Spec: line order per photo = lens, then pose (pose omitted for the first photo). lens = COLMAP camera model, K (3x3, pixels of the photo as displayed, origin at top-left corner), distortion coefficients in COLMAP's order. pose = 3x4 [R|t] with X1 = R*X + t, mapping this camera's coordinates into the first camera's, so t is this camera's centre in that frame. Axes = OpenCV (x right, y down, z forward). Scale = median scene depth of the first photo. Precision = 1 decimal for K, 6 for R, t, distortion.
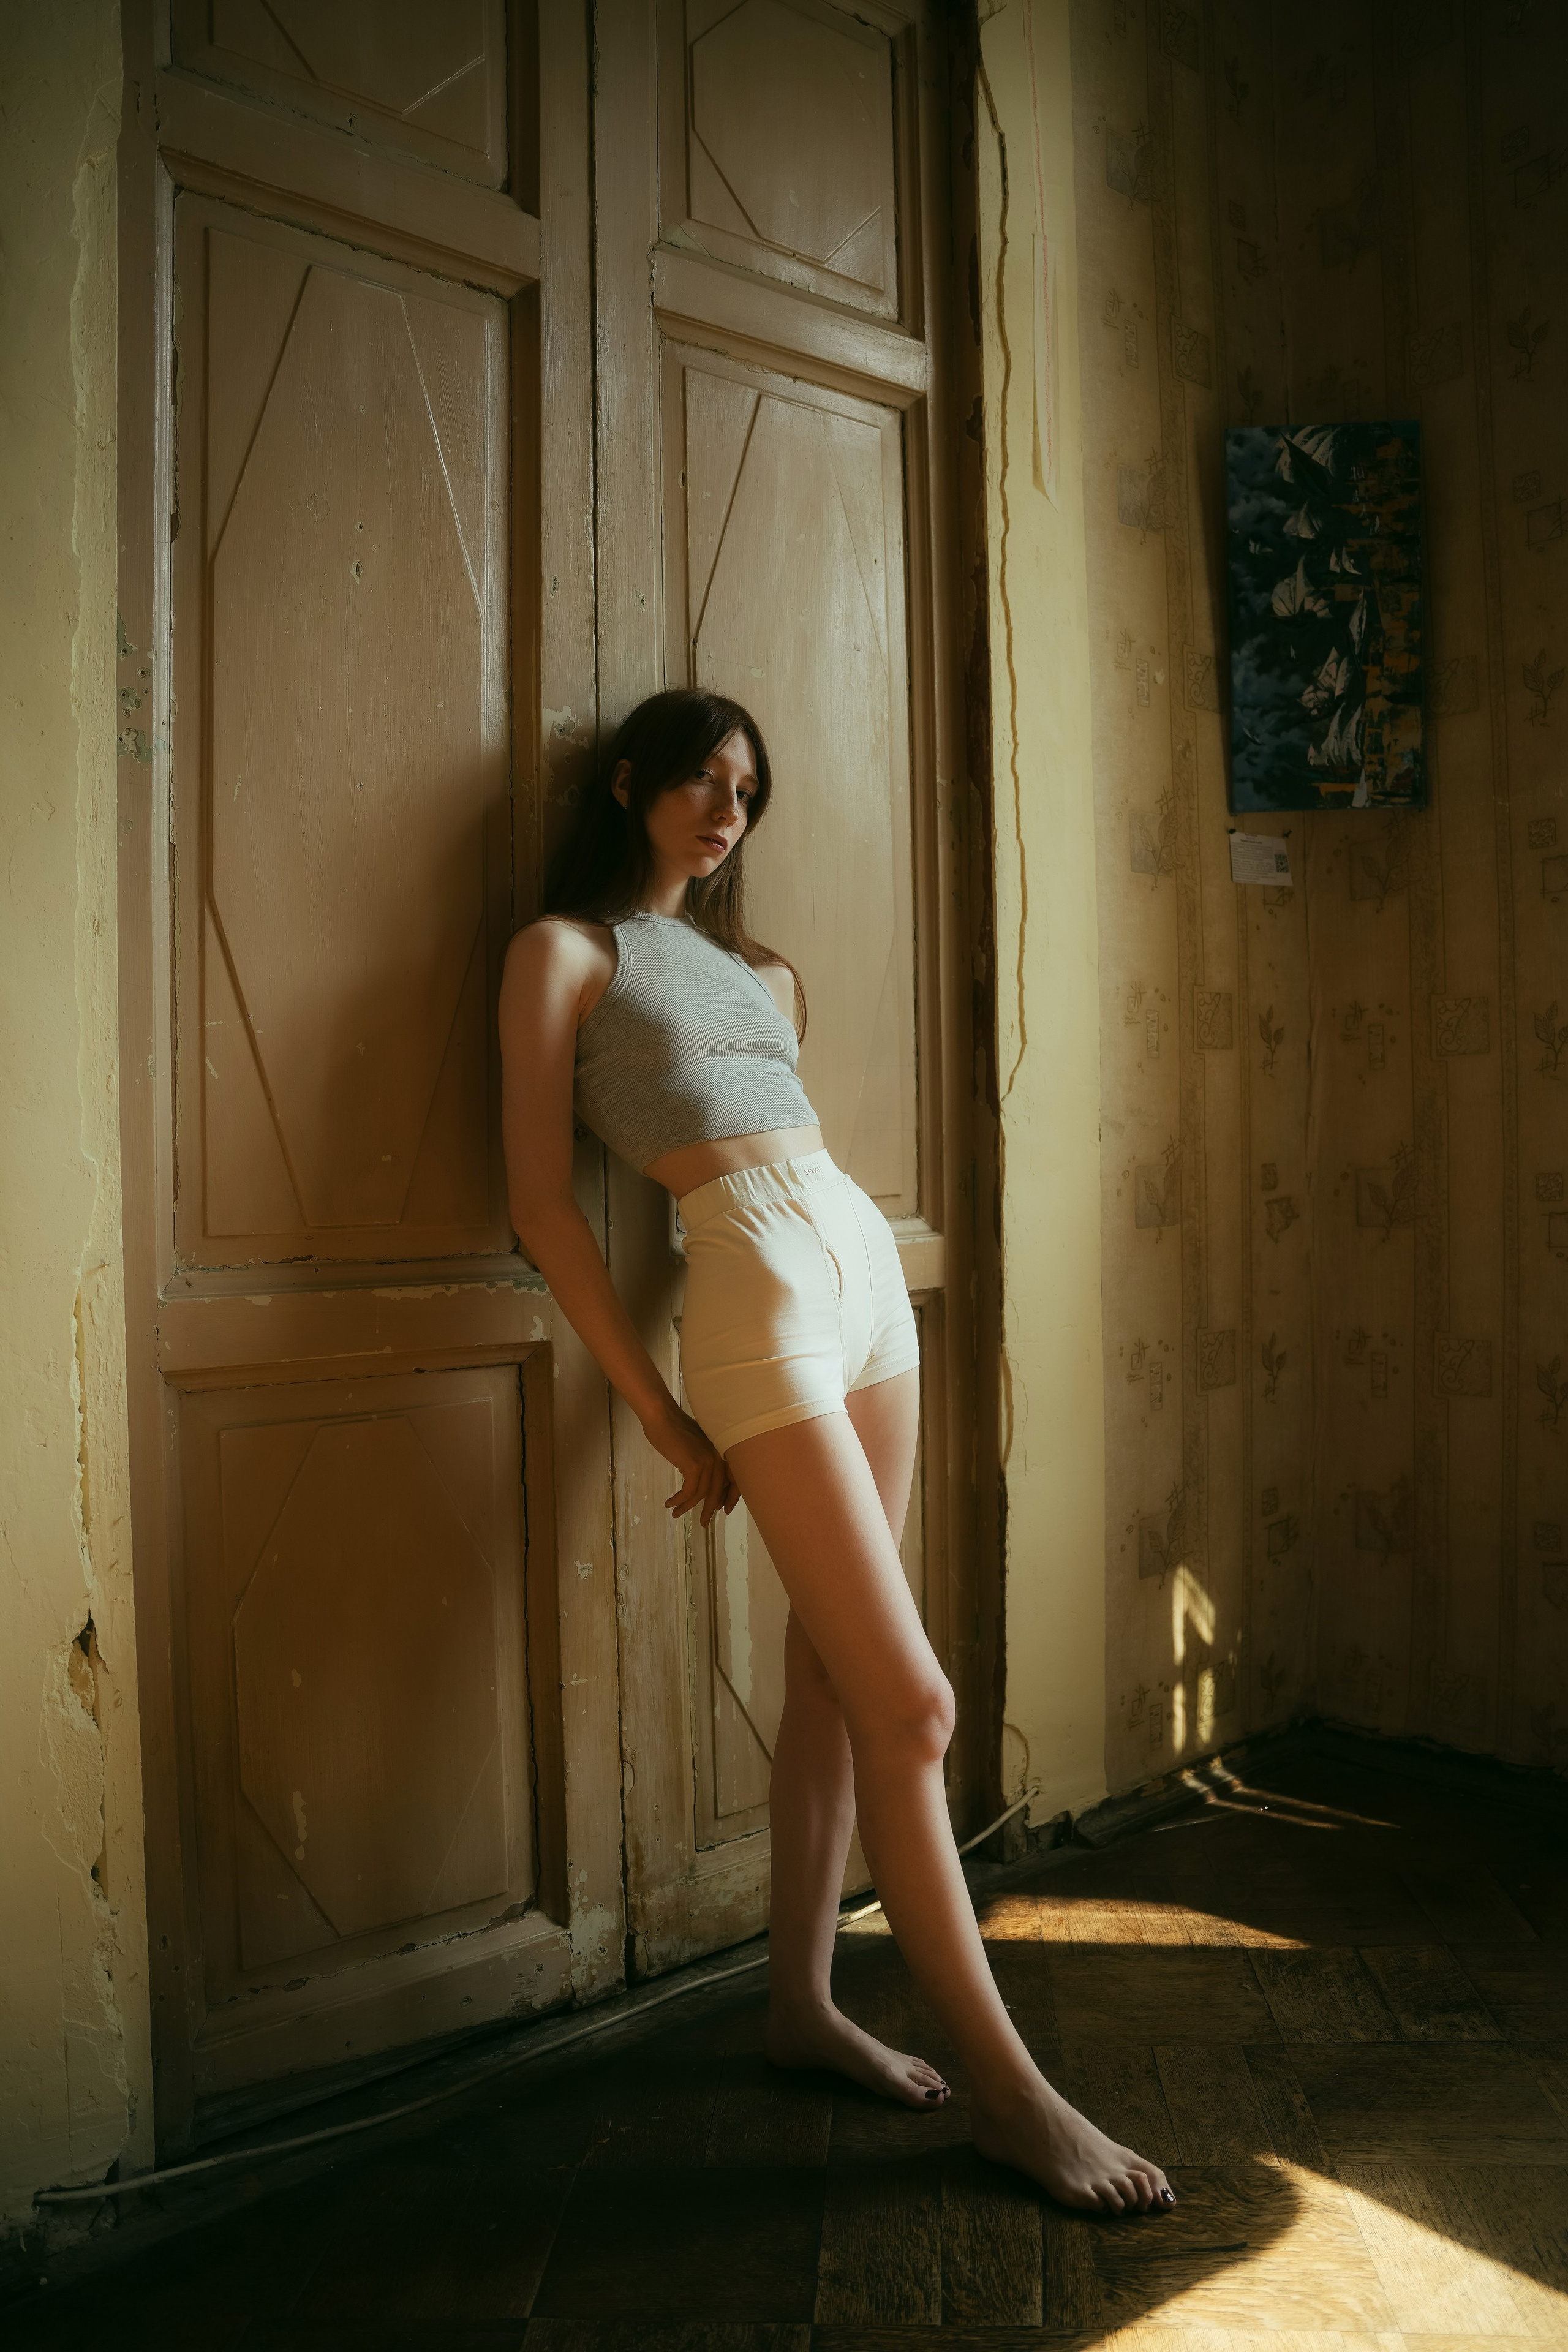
lens RADIAL K [[1896.0, 0, 782.2], [0, 1896.0, 1172.4], [0, 0, 1]] dist [-0.190121, 0.168980]
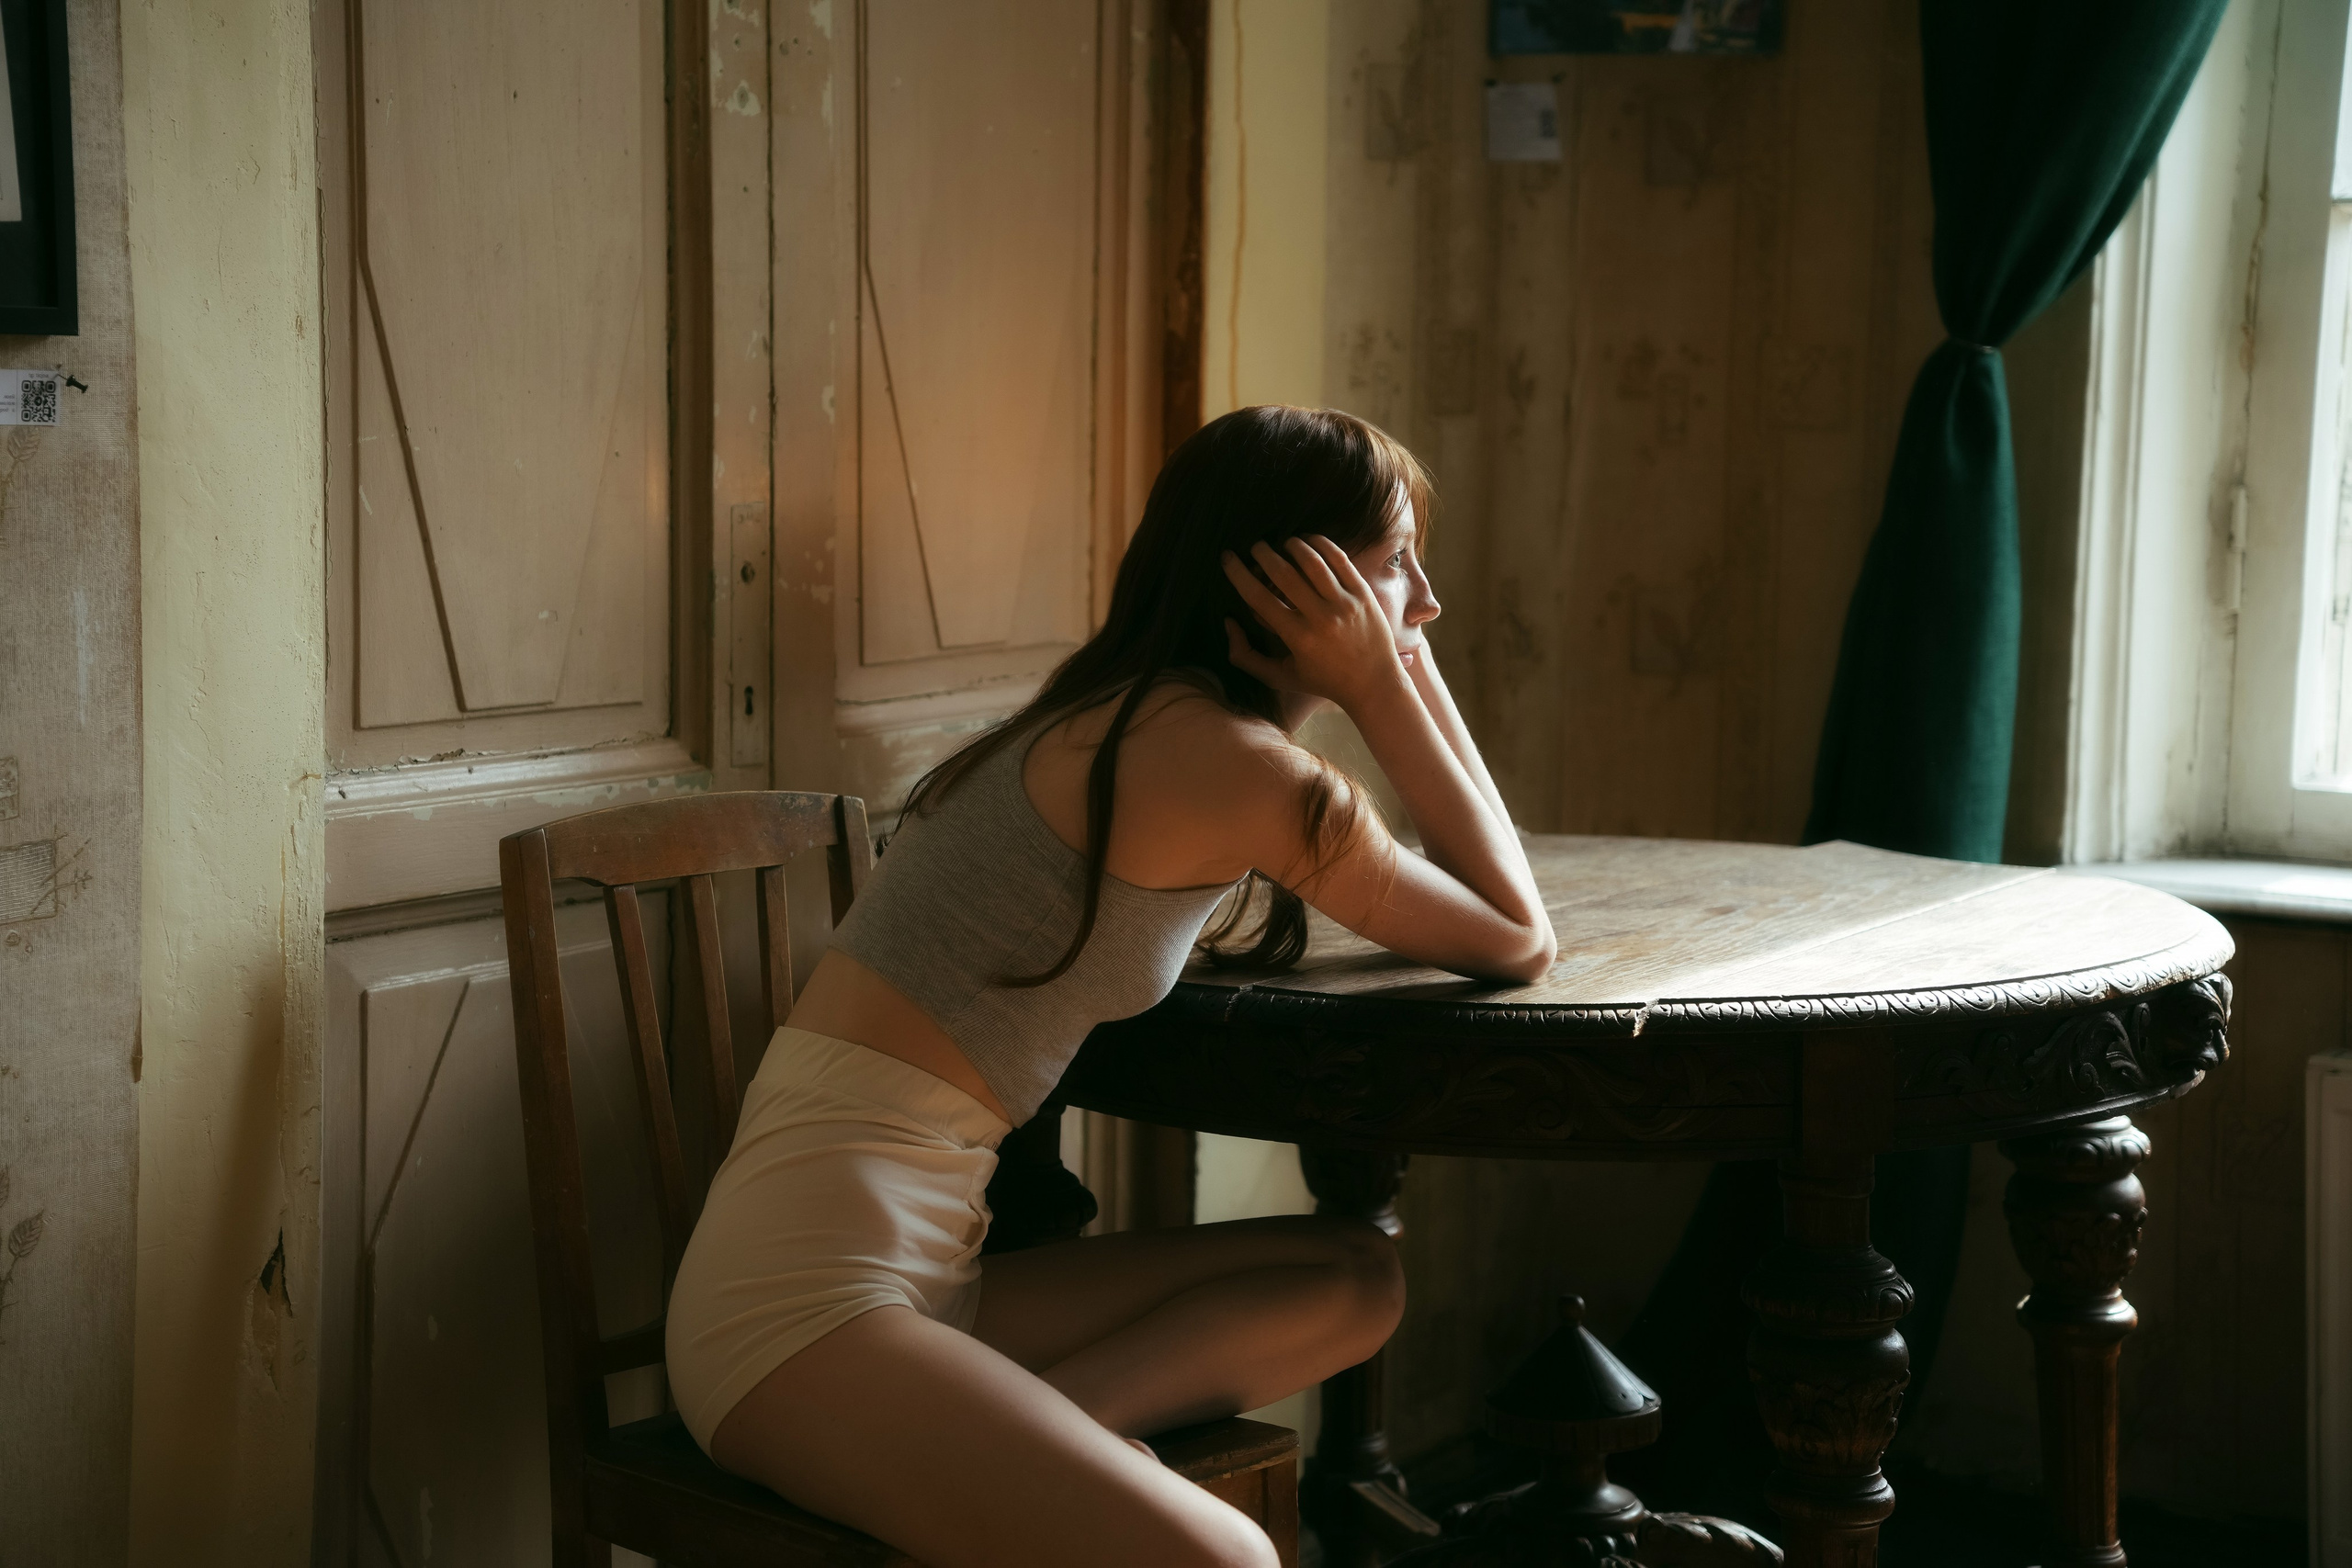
lens RADIAL K [[4451.2, 0, 1134.1], [0, 4451.2, 757.9], [0, 0, 1]] dist [0.509515, 0.000000]
pose [[0.956583, -0.000364, 0.291460, -0.370552], [-0.024085, 0.996480, 0.080291, -0.072739], [-0.290464, -0.083825, 0.953207, -0.550578]]
